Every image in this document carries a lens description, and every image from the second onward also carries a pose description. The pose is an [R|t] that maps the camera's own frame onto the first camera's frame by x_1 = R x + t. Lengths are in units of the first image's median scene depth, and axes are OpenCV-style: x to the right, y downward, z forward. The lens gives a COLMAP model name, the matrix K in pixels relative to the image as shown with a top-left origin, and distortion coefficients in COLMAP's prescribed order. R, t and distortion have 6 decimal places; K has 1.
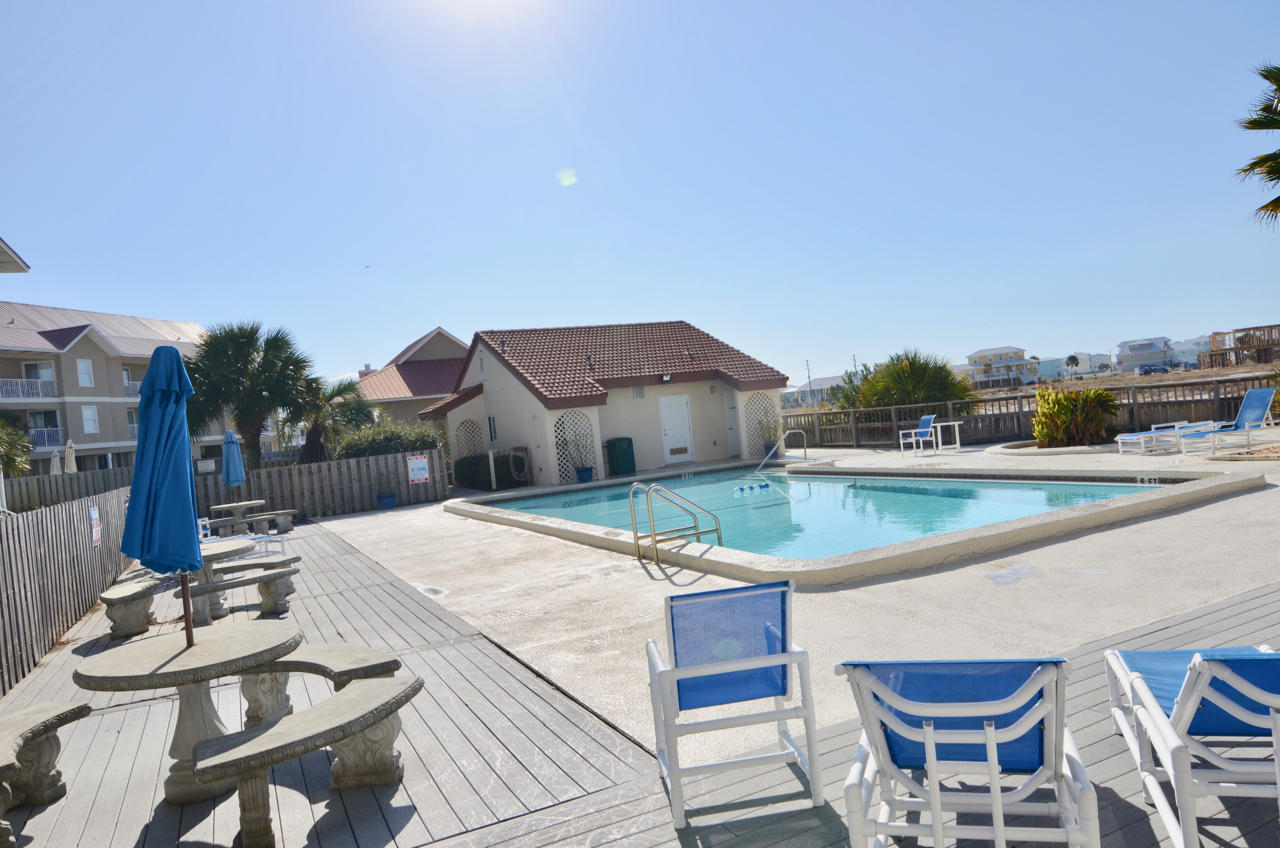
lens RADIAL K [[871.5, 0, 655.8], [0, 871.5, 420.0], [0, 0, 1]] dist [0.000746, -0.001558]
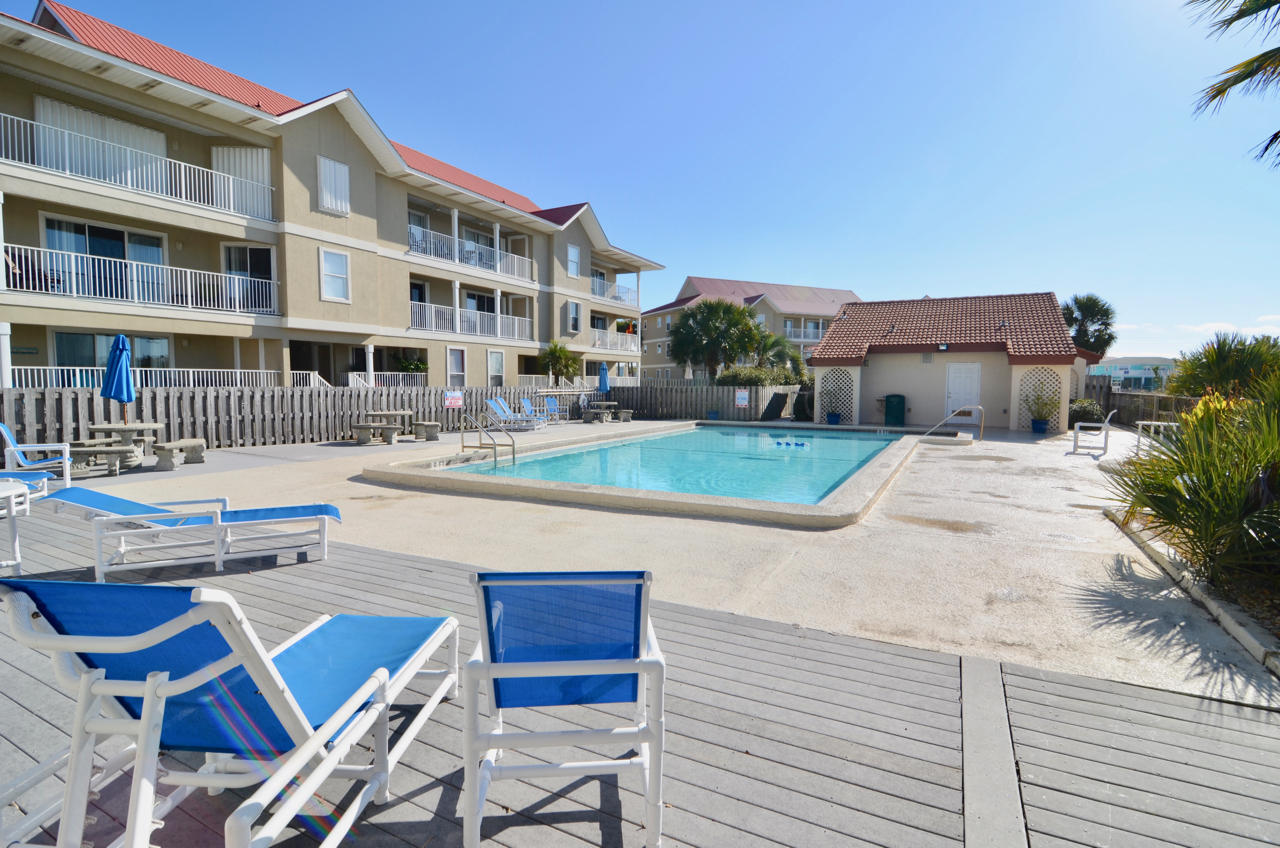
lens RADIAL K [[611.2, 0, 650.6], [0, 611.2, 426.2], [0, 0, 1]] dist [-0.002426, -0.012890]
pose [[0.594994, 0.162846, -0.787060, 0.466998], [-0.071216, 0.986089, 0.150189, -0.042659], [0.800569, -0.033310, 0.598314, 0.239060]]
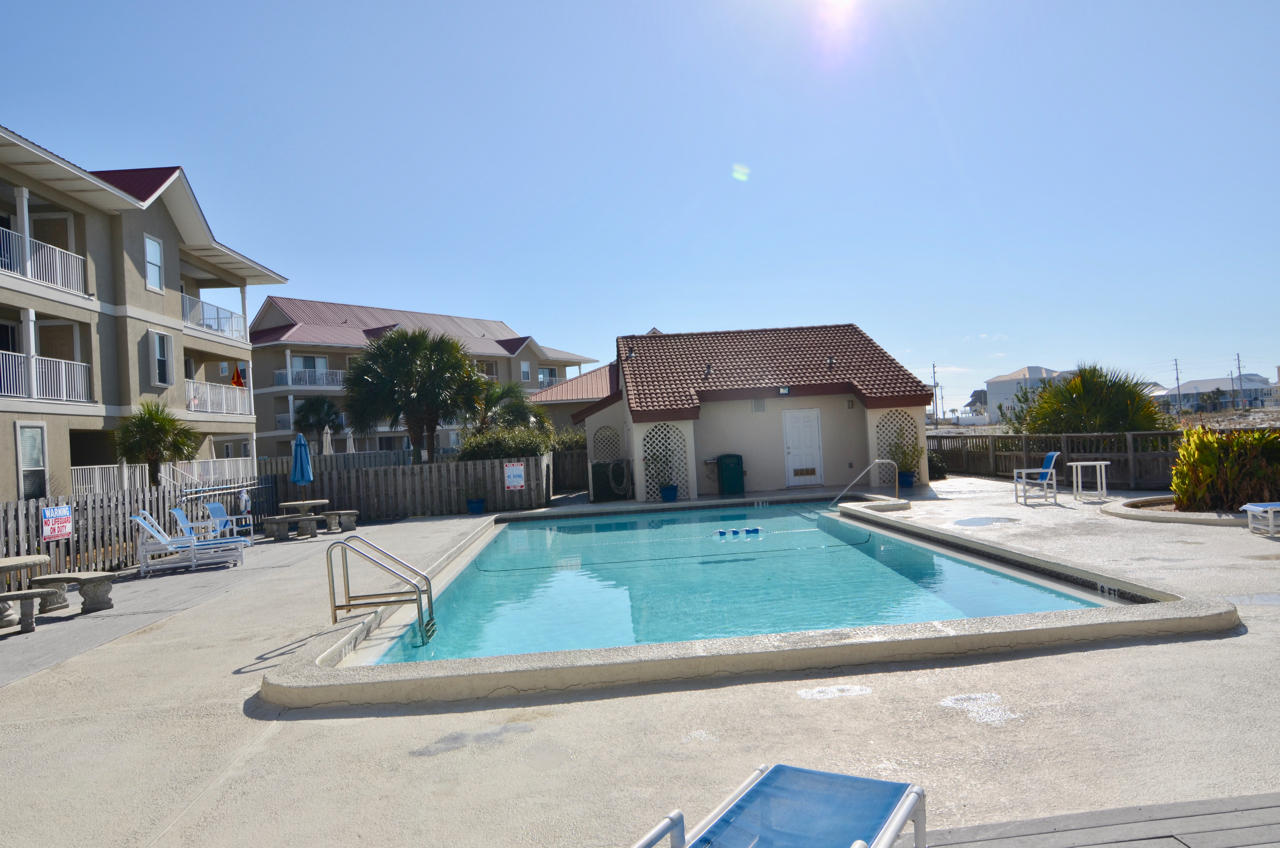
lens RADIAL K [[871.5, 0, 655.8], [0, 871.5, 420.0], [0, 0, 1]] dist [0.000746, -0.001558]
pose [[0.926475, 0.040983, -0.374117, 0.247608], [-0.038084, 0.999160, 0.015142, -0.029066], [0.374423, 0.000219, 0.927258, 0.130331]]
